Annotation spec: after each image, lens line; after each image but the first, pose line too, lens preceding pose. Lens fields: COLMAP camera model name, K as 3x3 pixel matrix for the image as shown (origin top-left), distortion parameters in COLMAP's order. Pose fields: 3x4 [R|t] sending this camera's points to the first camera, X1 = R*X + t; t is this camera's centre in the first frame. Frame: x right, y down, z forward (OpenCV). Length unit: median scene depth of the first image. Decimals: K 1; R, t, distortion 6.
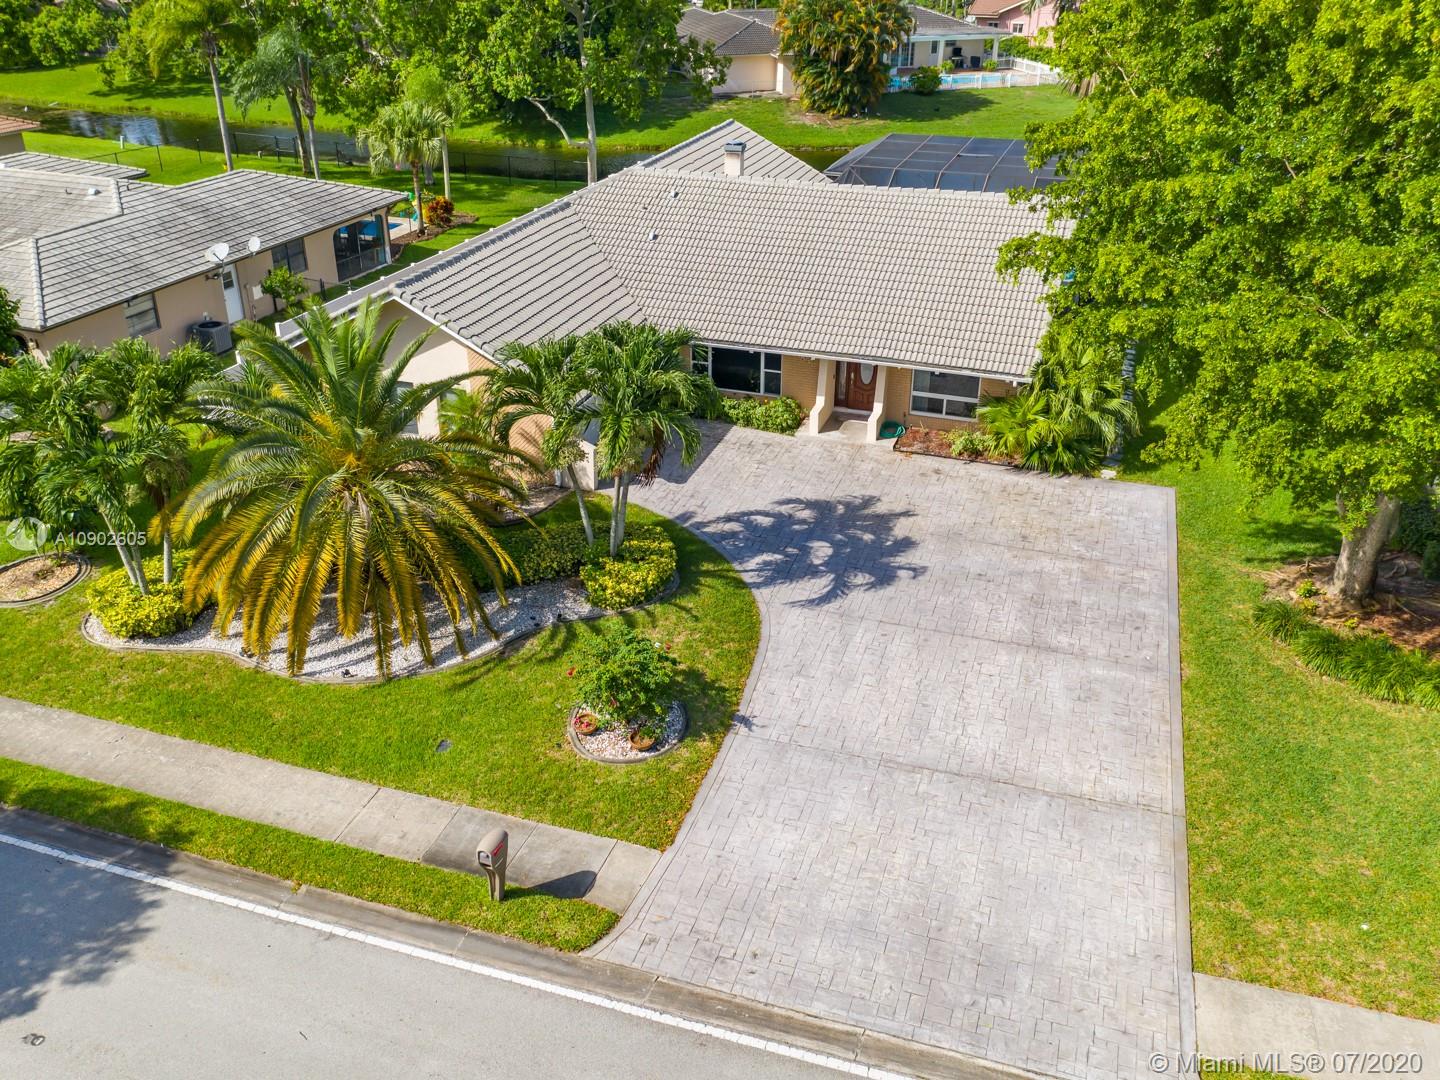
lens RADIAL K [[1224.8, 0, 720.0], [0, 1224.8, 540.0], [0, 0, 1]] dist [0.013887, 0.003799]
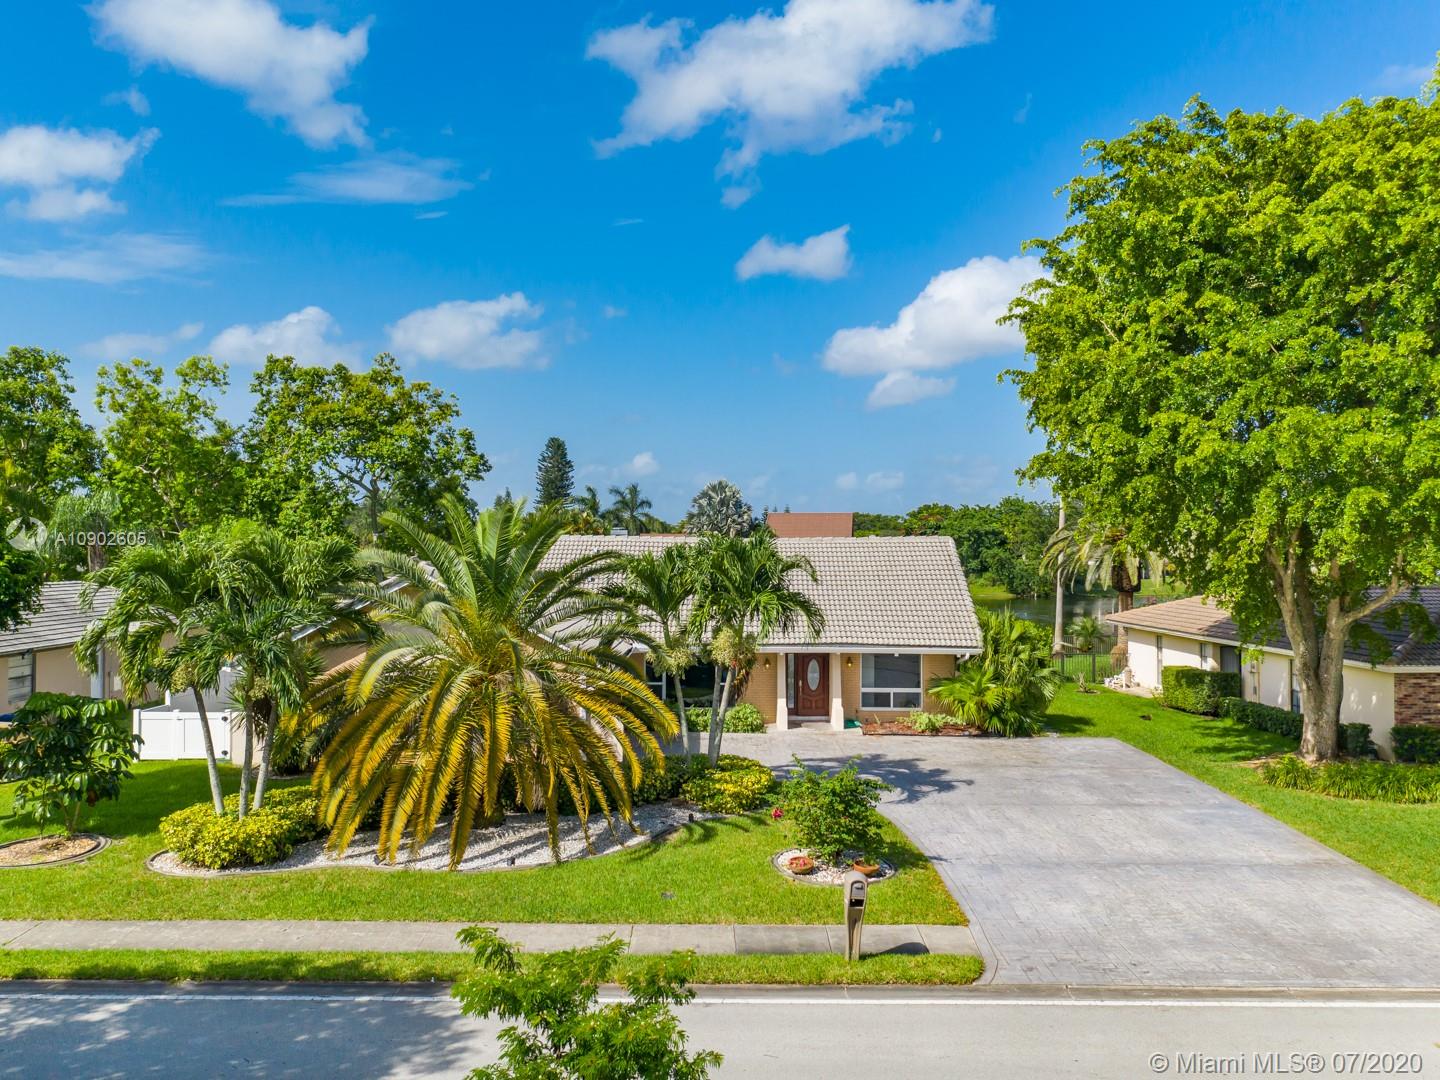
lens RADIAL K [[1224.8, 0, 720.0], [0, 1224.8, 540.0], [0, 0, 1]] dist [0.013887, 0.003799]
pose [[0.945697, -0.001442, 0.325047, -0.431355], [0.152237, 0.885500, -0.438992, 0.302361], [-0.287196, 0.464638, 0.837633, 0.090435]]
